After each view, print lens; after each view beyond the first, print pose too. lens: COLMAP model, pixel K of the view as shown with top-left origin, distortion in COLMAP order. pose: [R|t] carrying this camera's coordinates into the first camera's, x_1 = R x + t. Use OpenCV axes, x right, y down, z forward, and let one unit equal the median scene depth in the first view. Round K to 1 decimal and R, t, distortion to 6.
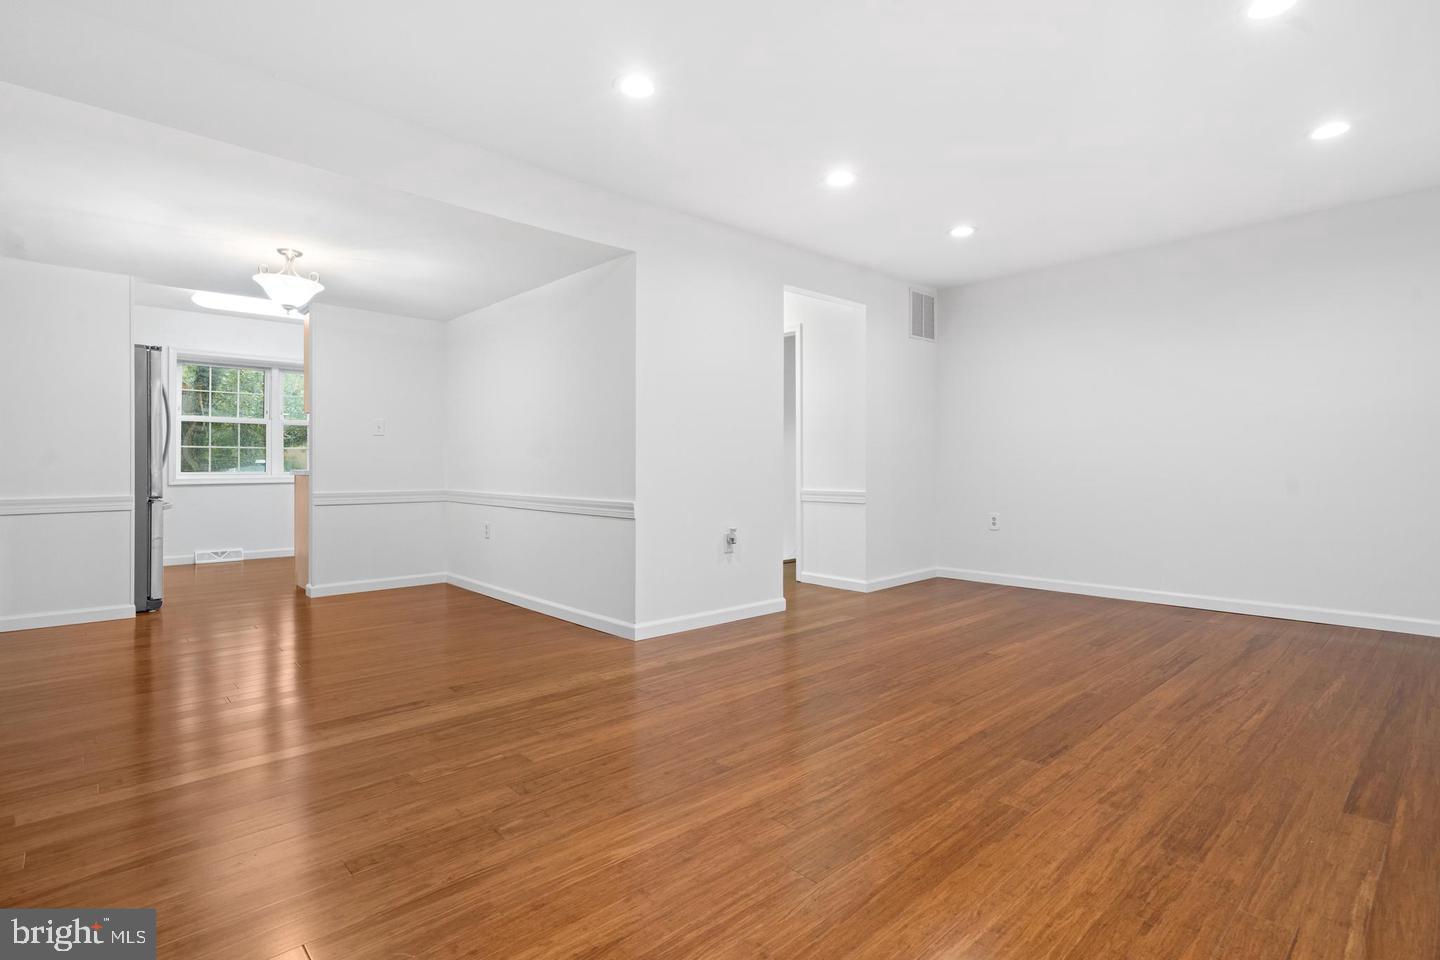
lens RADIAL K [[702.3, 0, 720.0], [0, 702.3, 480.0], [0, 0, 1]] dist [0.000310, -0.000035]
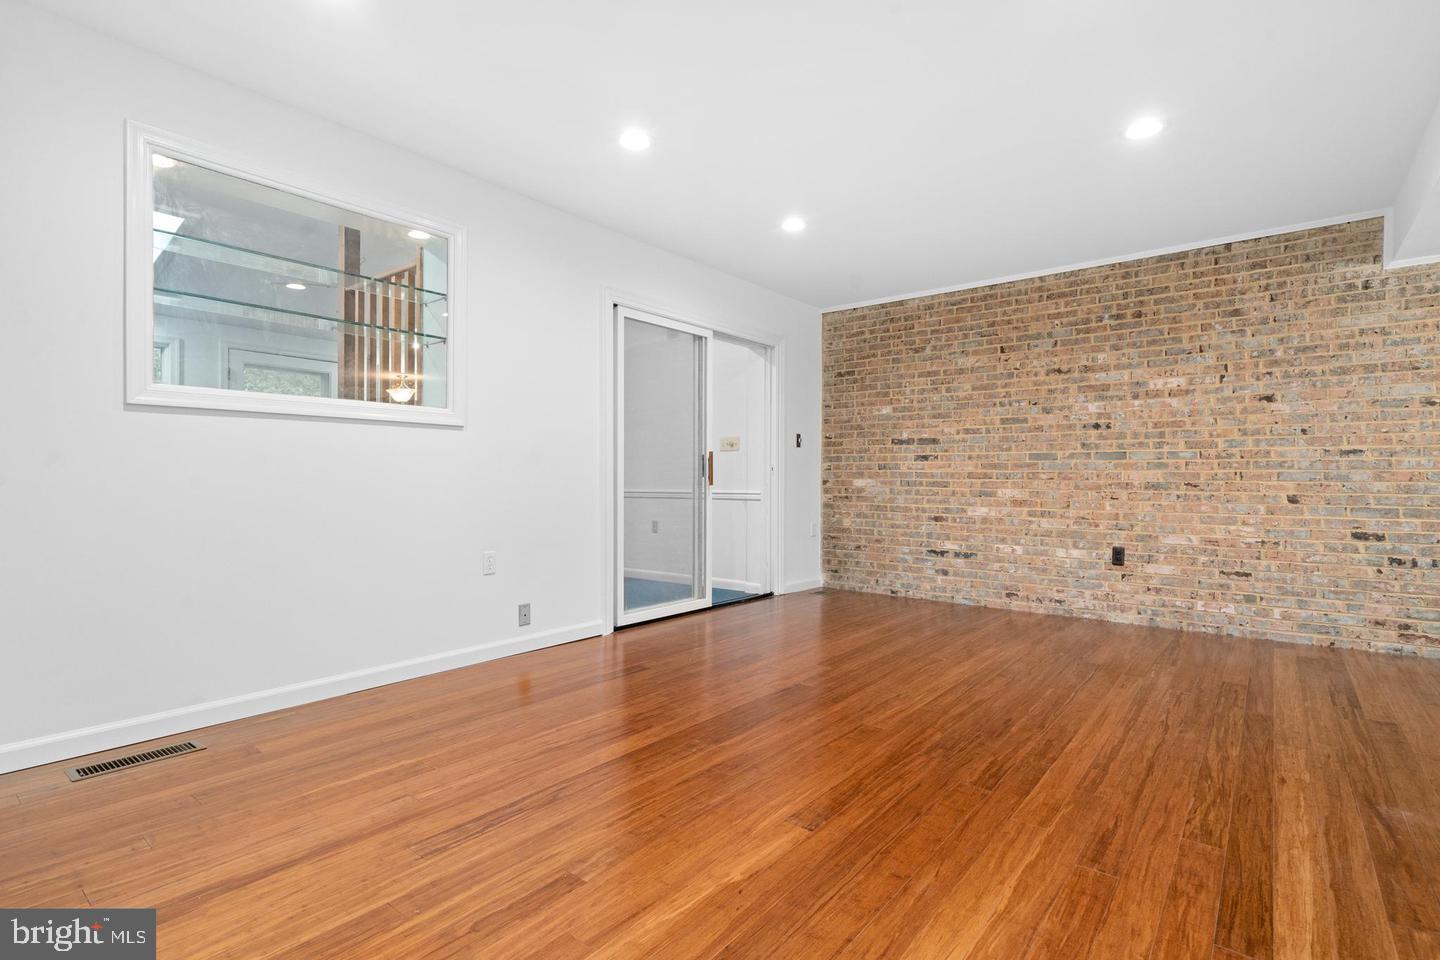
lens RADIAL K [[702.3, 0, 720.0], [0, 702.3, 480.0], [0, 0, 1]] dist [0.000310, -0.000035]
pose [[-0.988162, -0.000667, -0.153415, 0.688411], [-0.003527, 0.999825, 0.018370, -0.036741], [0.153376, 0.018693, -0.987991, 1.962578]]
